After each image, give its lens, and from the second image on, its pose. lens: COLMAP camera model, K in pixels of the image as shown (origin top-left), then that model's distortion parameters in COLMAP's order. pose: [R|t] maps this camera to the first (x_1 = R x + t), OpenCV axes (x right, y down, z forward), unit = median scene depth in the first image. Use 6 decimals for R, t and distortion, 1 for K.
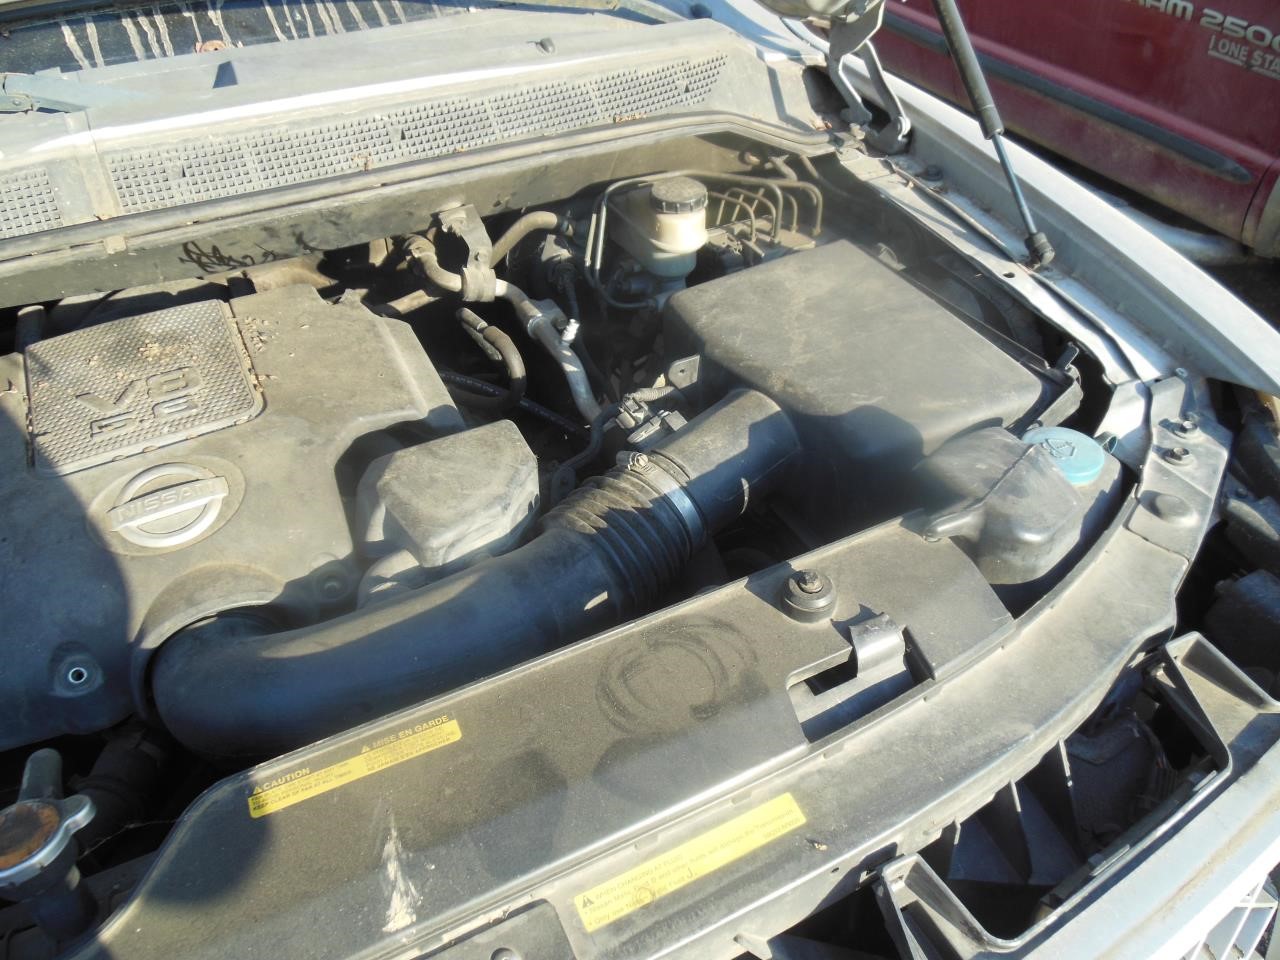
lens RADIAL K [[958.5, 0, 635.1], [0, 958.5, 498.5], [0, 0, 1]] dist [-0.082012, 0.122240]
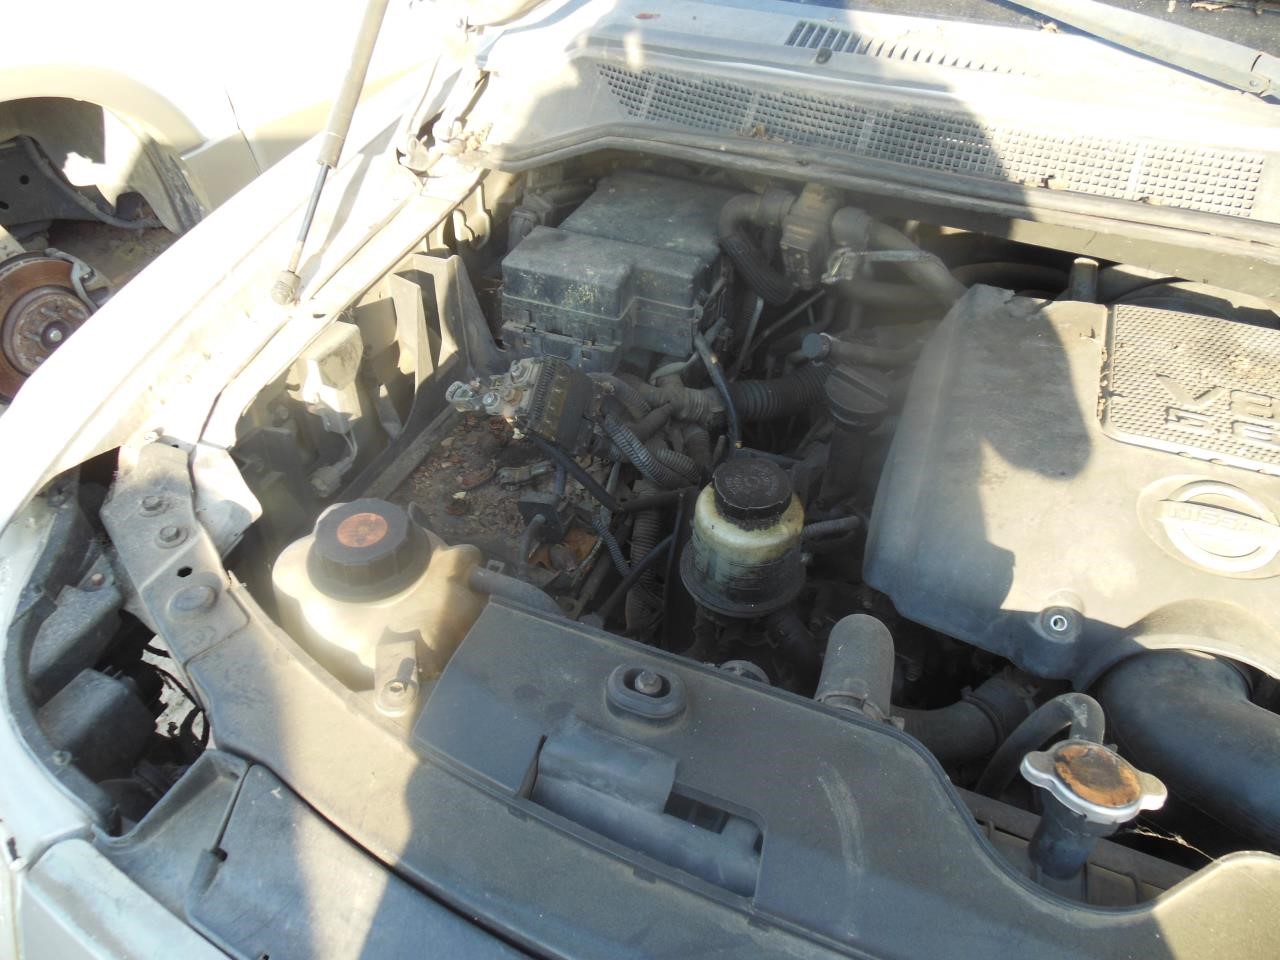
lens RADIAL K [[958.5, 0, 635.1], [0, 958.5, 498.5], [0, 0, 1]] dist [-0.082012, 0.122240]
pose [[0.653294, 0.529570, -0.541076, -0.299512], [-0.517027, 0.834127, 0.192131, 0.084495], [0.553073, 0.154233, 0.818732, -0.096141]]
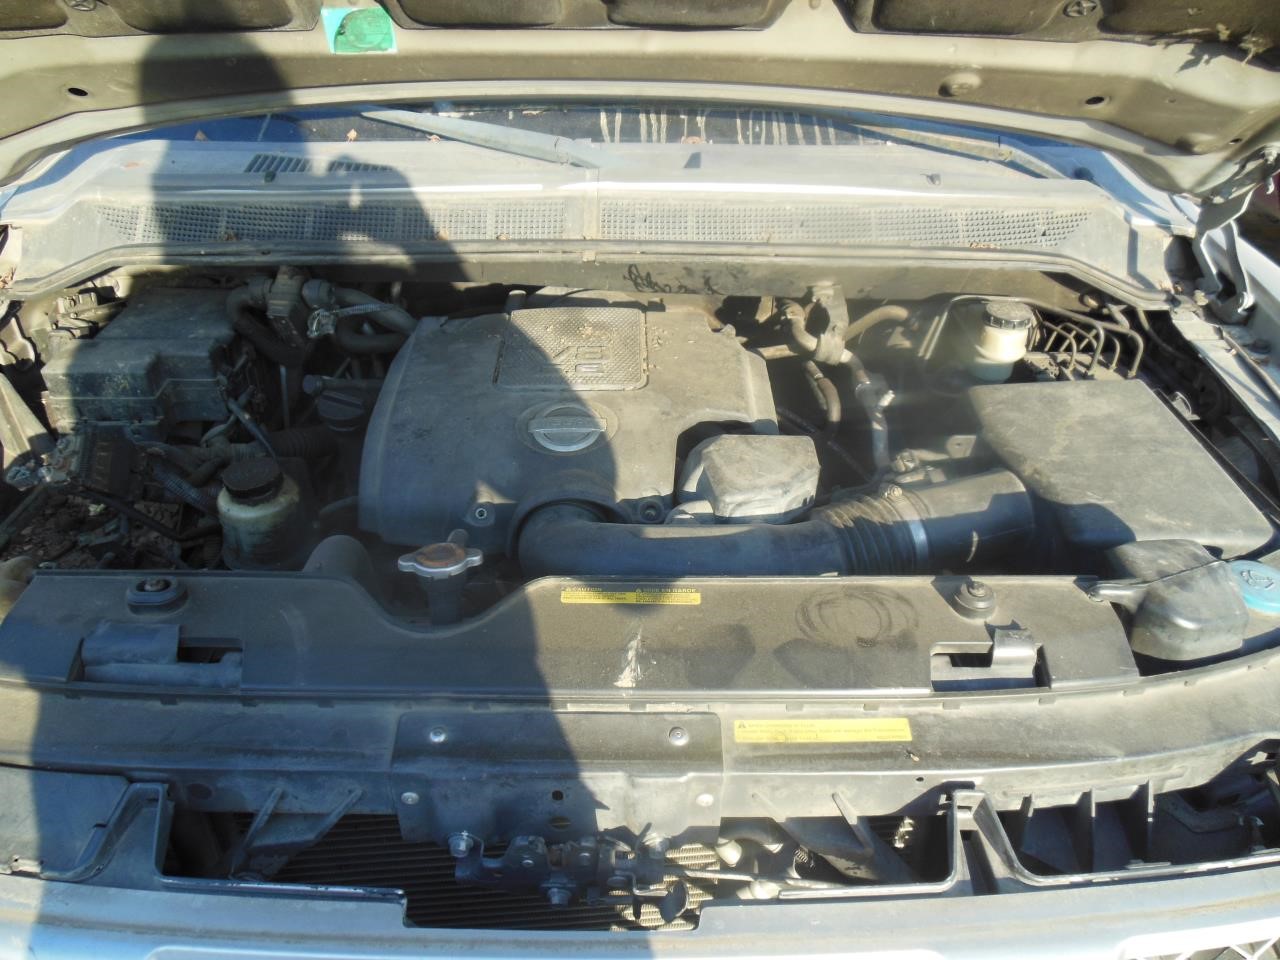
lens RADIAL K [[958.5, 0, 635.1], [0, 958.5, 498.5], [0, 0, 1]] dist [-0.082012, 0.122240]
pose [[0.893942, 0.279071, -0.350695, 0.121844], [-0.313279, 0.948657, -0.043658, 0.114671], [0.320506, 0.148893, 0.935471, -0.268811]]
